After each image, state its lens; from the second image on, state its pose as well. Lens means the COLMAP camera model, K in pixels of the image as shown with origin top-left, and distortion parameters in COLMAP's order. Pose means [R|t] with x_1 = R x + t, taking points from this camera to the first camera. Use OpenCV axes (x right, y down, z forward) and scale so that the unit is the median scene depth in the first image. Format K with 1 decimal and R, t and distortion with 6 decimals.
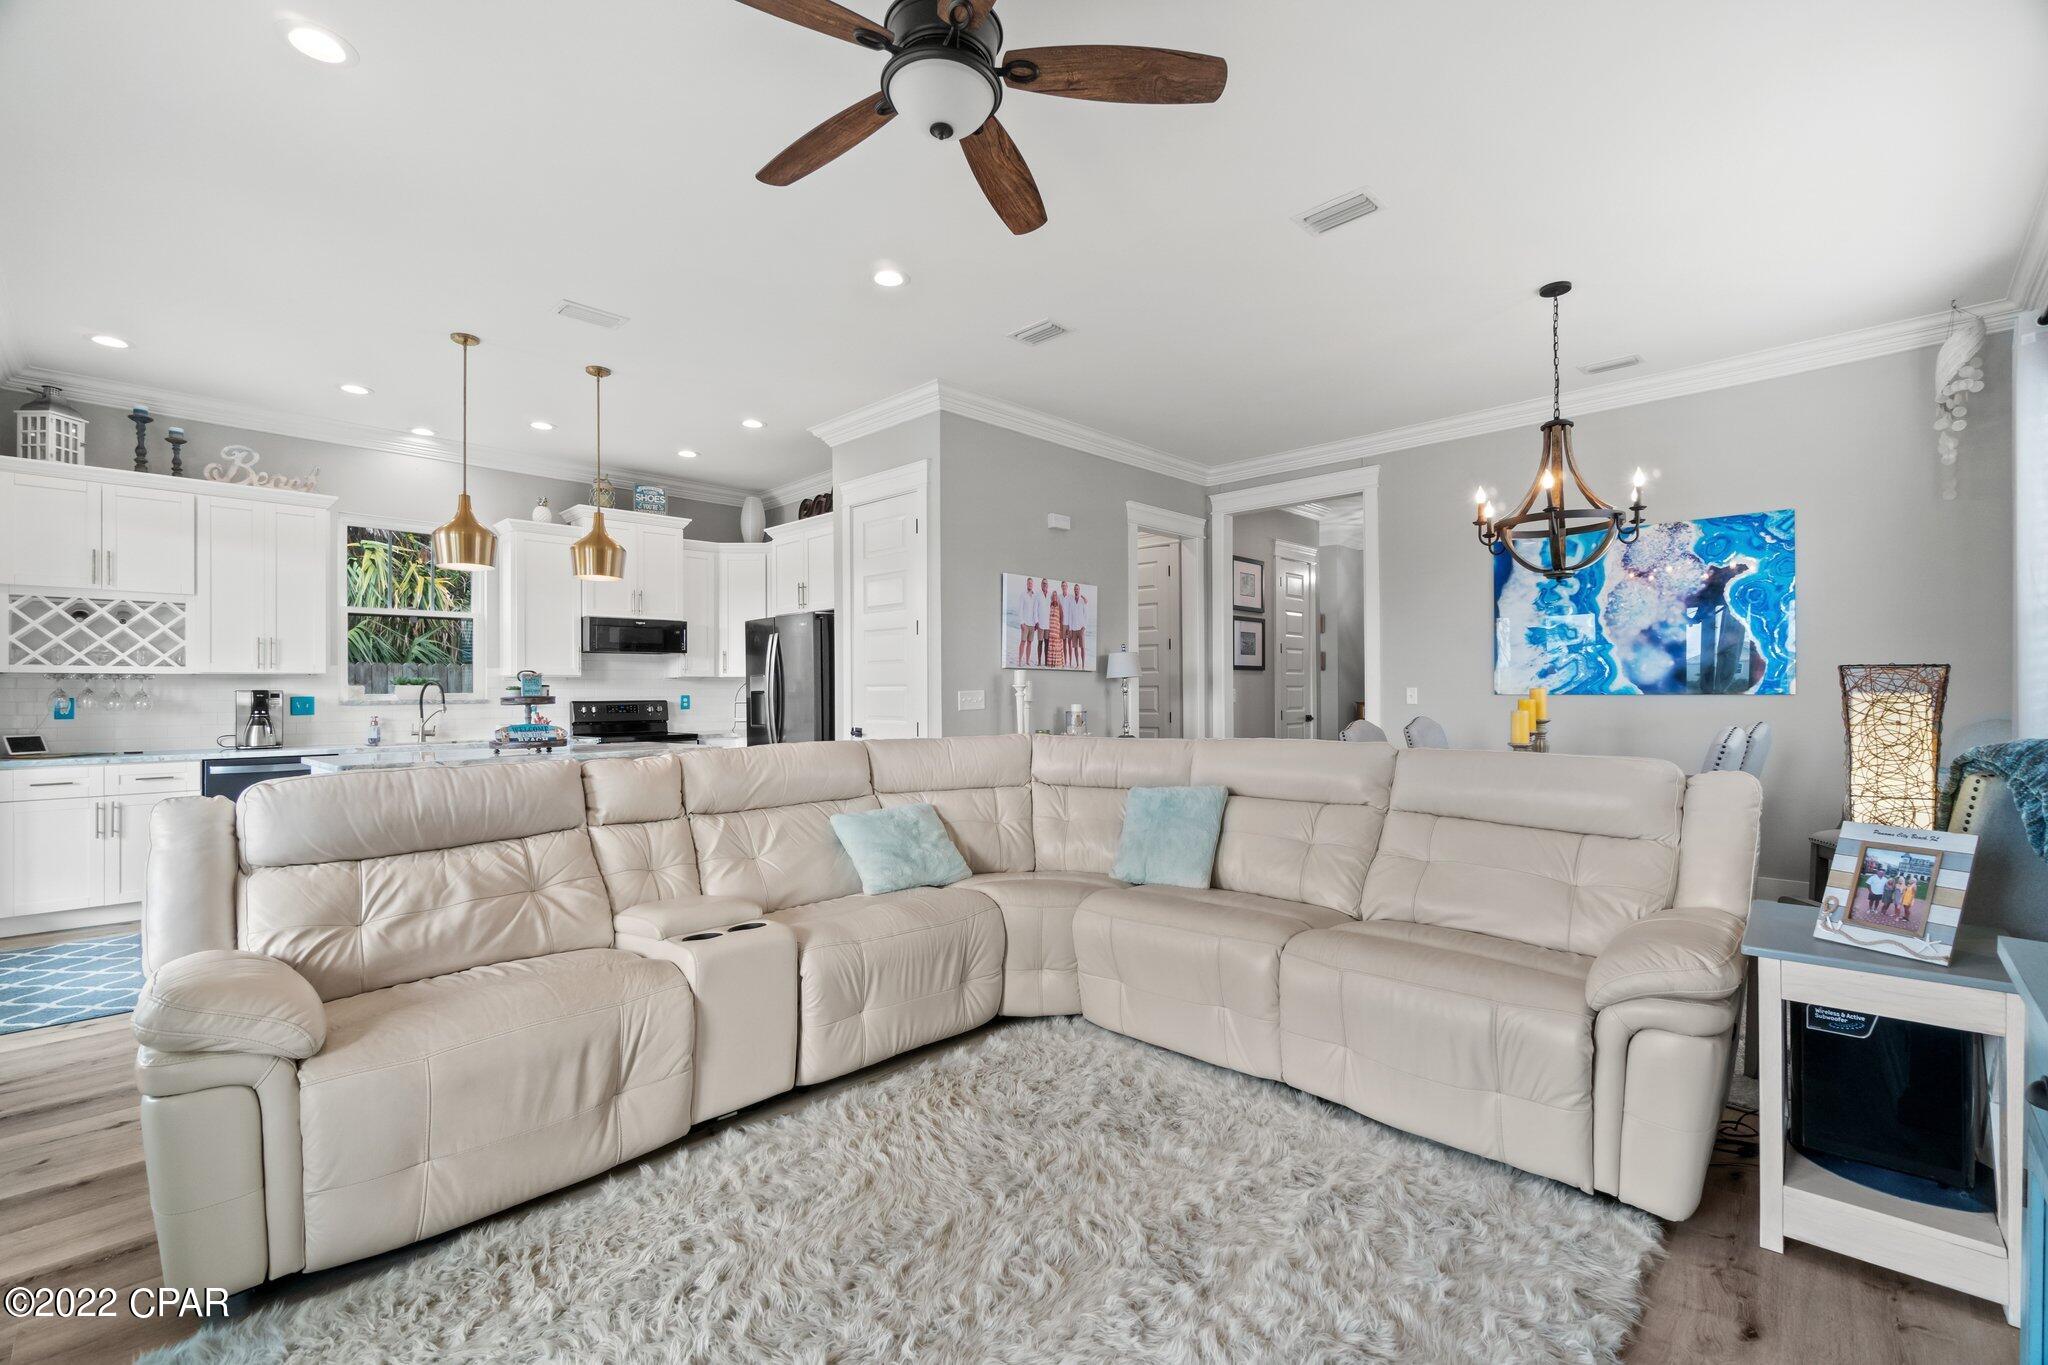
lens RADIAL K [[883.7, 0, 1025.3], [0, 883.7, 684.1], [0, 0, 1]] dist [-0.005286, 0.001023]
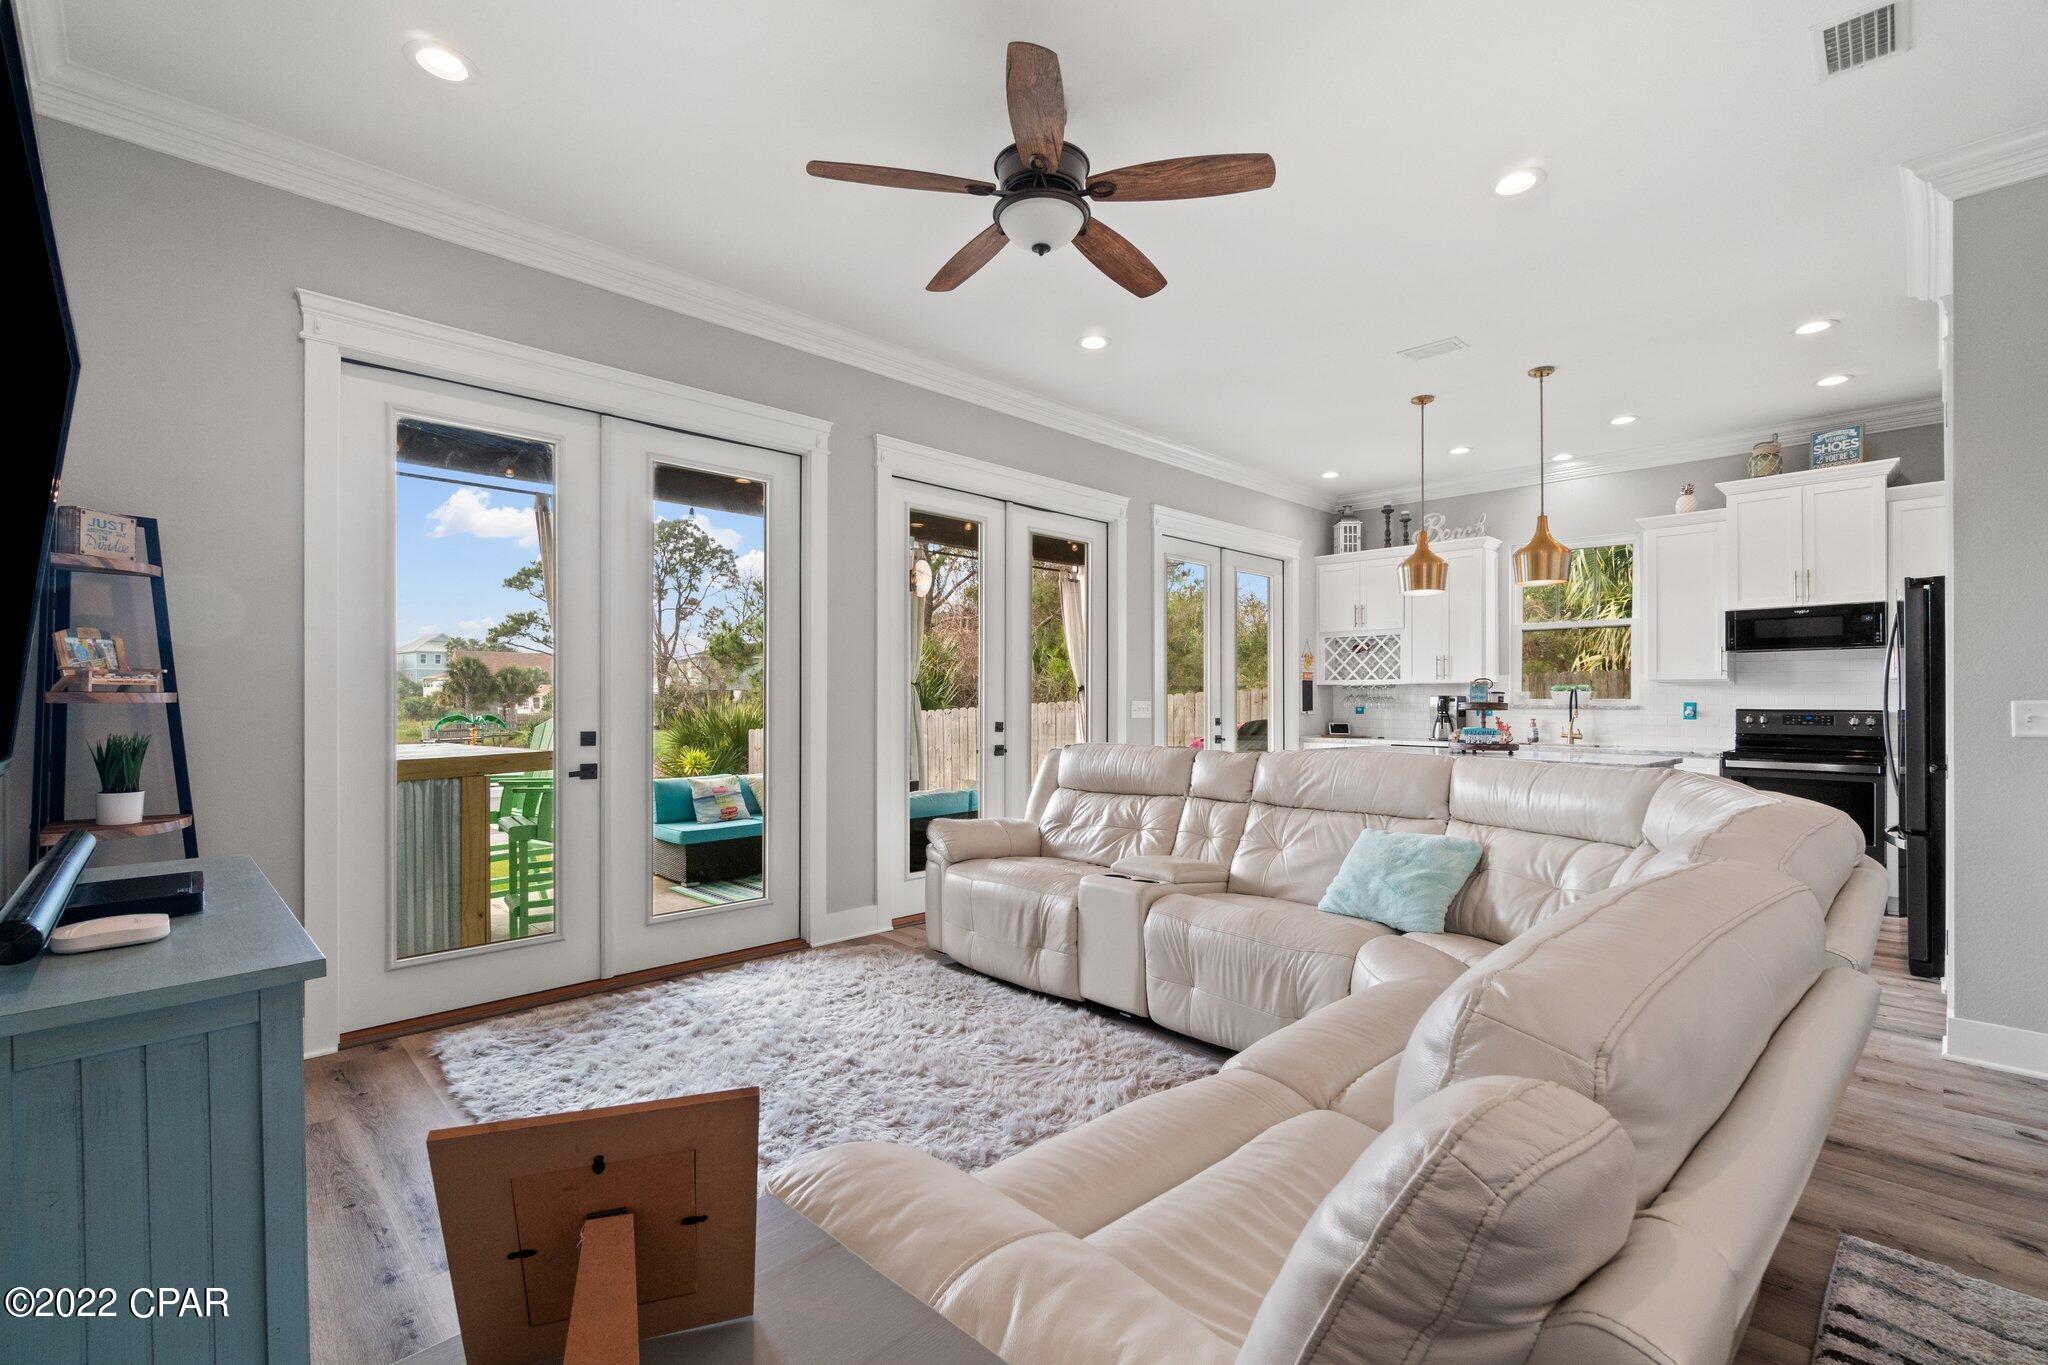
lens RADIAL K [[883.7, 0, 1037.0], [0, 883.7, 702.3], [0, 0, 1]] dist [-0.005286, 0.001023]
pose [[-0.022780, 0.011116, -0.999679, 0.475123], [0.006111, 0.999921, 0.010980, -0.001050], [0.999722, -0.005859, -0.022846, 0.424856]]
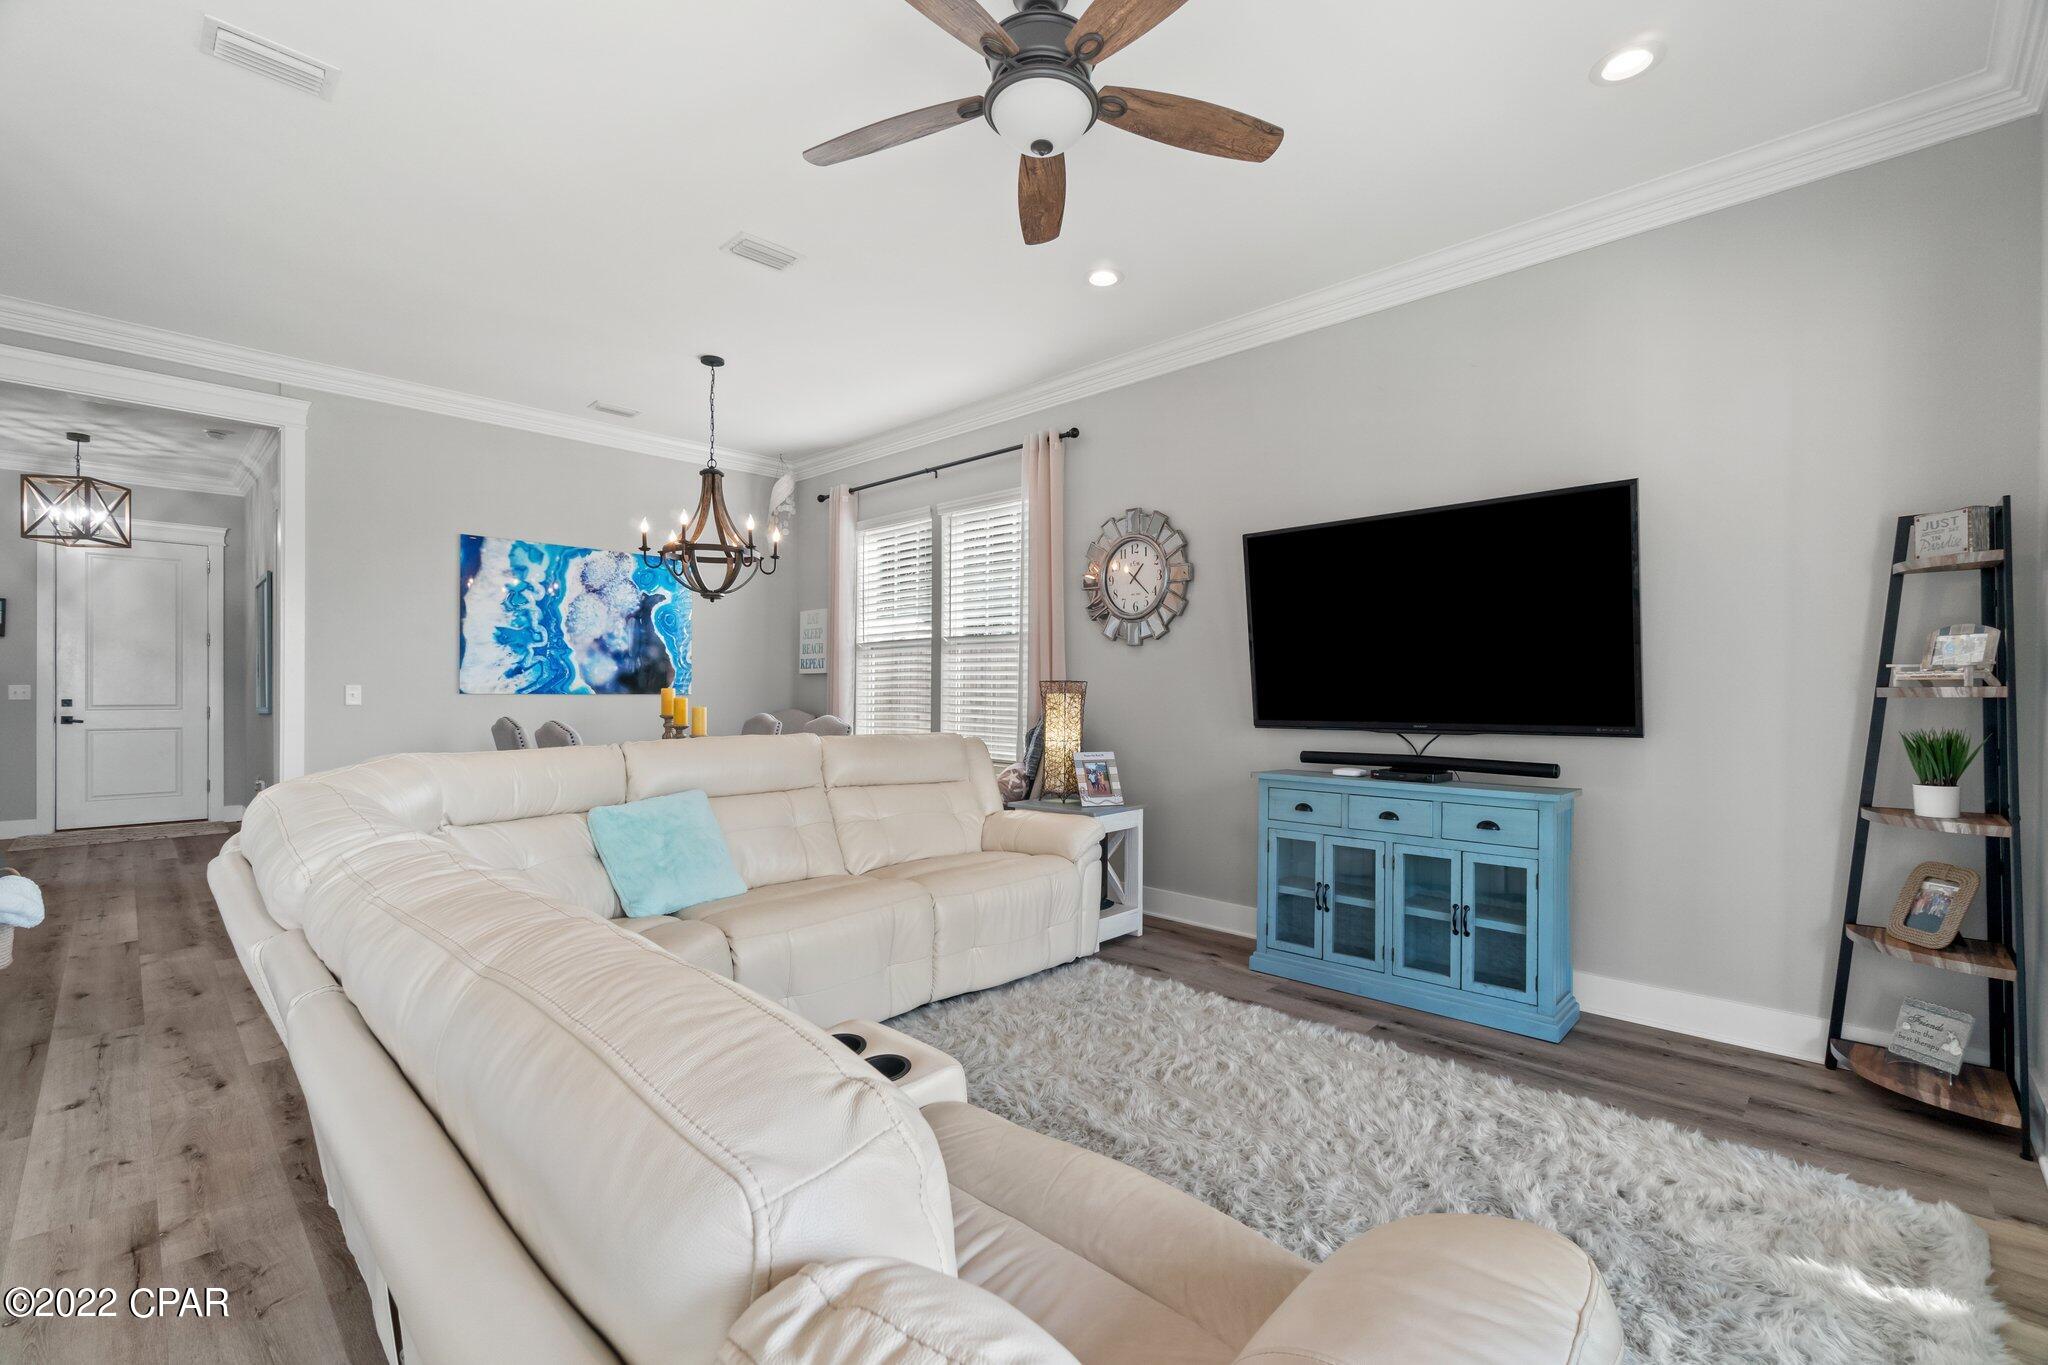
lens RADIAL K [[883.7, 0, 1041.3], [0, 883.7, 693.2], [0, 0, 1]] dist [-0.005286, 0.001023]
pose [[-0.007016, 0.003522, 0.999969, -0.468864], [-0.013246, 0.999906, -0.003615, 0.007102], [-0.999888, -0.013271, -0.006969, 0.414474]]
